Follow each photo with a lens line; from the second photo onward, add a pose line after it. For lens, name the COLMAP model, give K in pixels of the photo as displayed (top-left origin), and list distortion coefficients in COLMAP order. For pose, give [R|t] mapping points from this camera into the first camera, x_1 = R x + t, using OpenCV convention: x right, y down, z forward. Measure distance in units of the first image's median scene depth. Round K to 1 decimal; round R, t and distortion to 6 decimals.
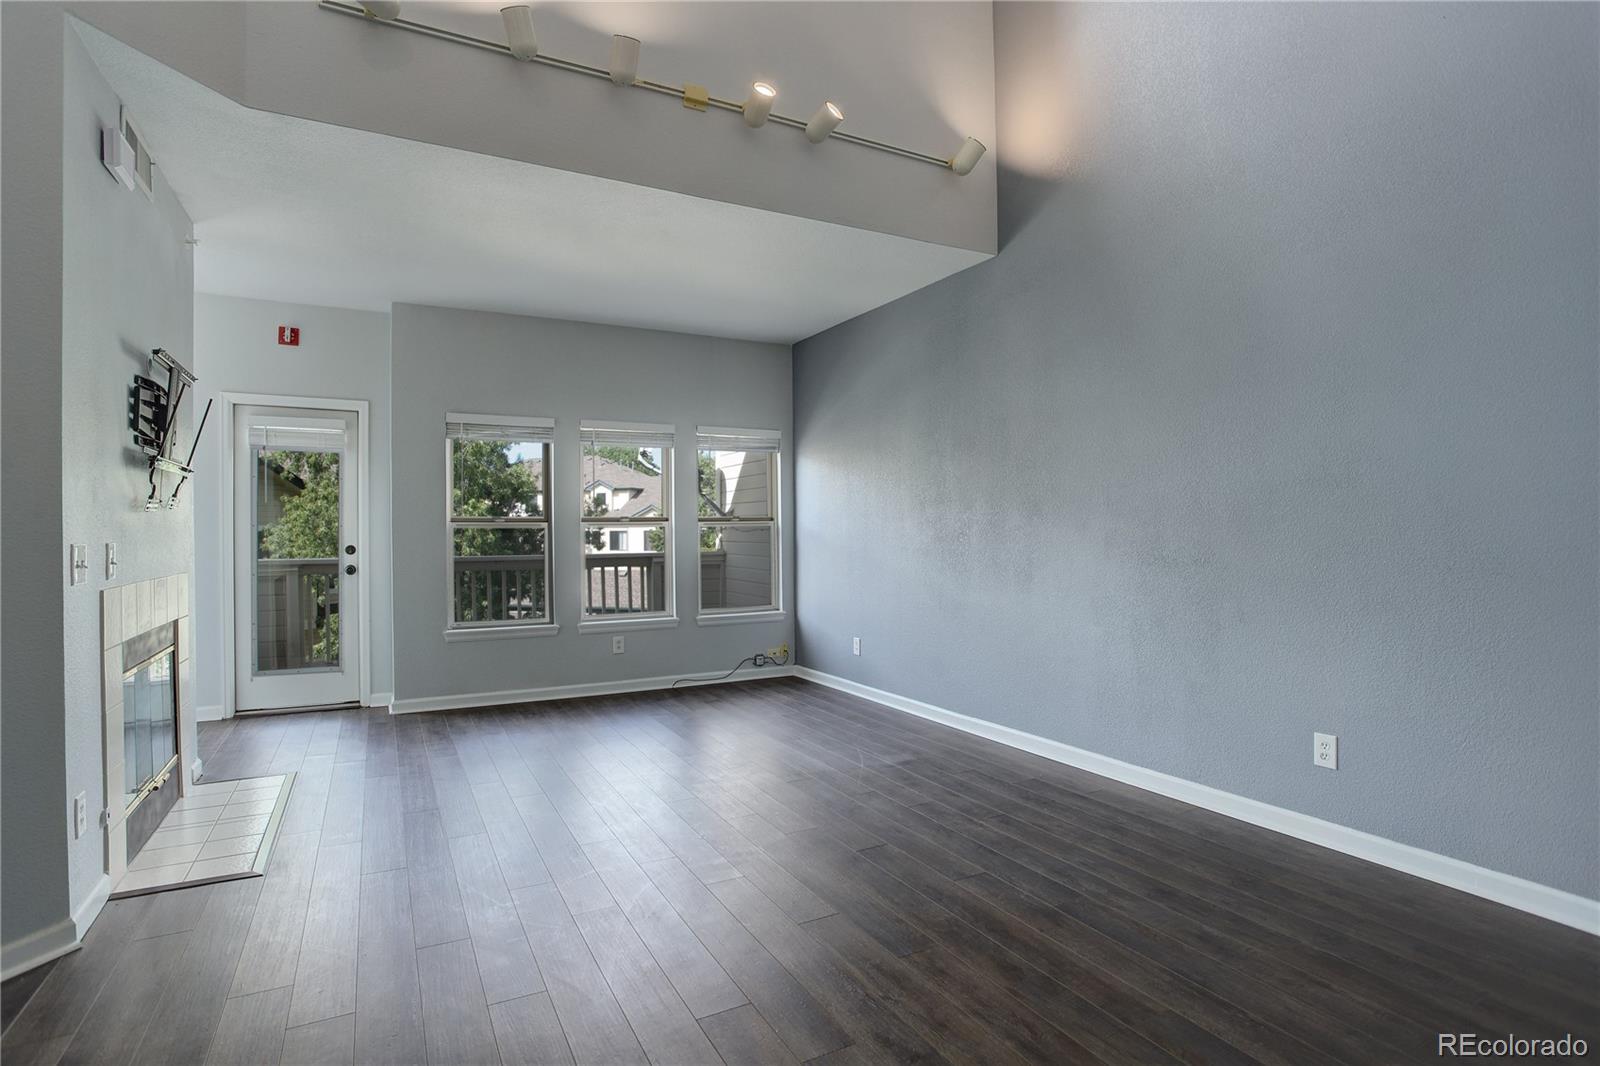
lens RADIAL K [[797.9, 0, 783.1], [0, 797.9, 530.8], [0, 0, 1]] dist [-0.043561, 0.008941]
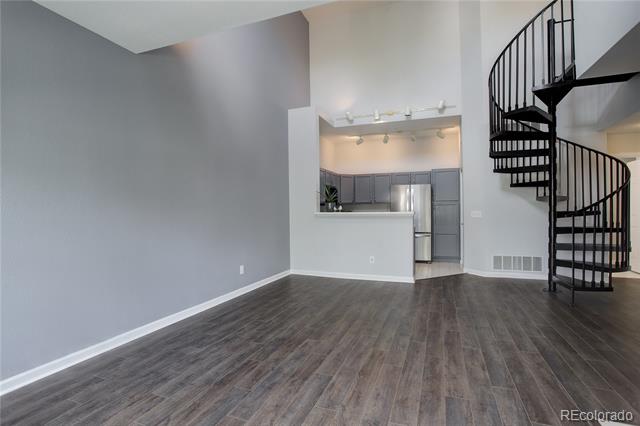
lens RADIAL K [[319.2, 0, 314.2], [0, 319.2, 213.0], [0, 0, 1]] dist [-0.043561, 0.008941]
pose [[-0.650851, 0.012136, 0.759109, -0.407325], [0.016793, 0.999858, -0.001586, 0.003101], [-0.759020, 0.011715, -0.650962, 0.950327]]
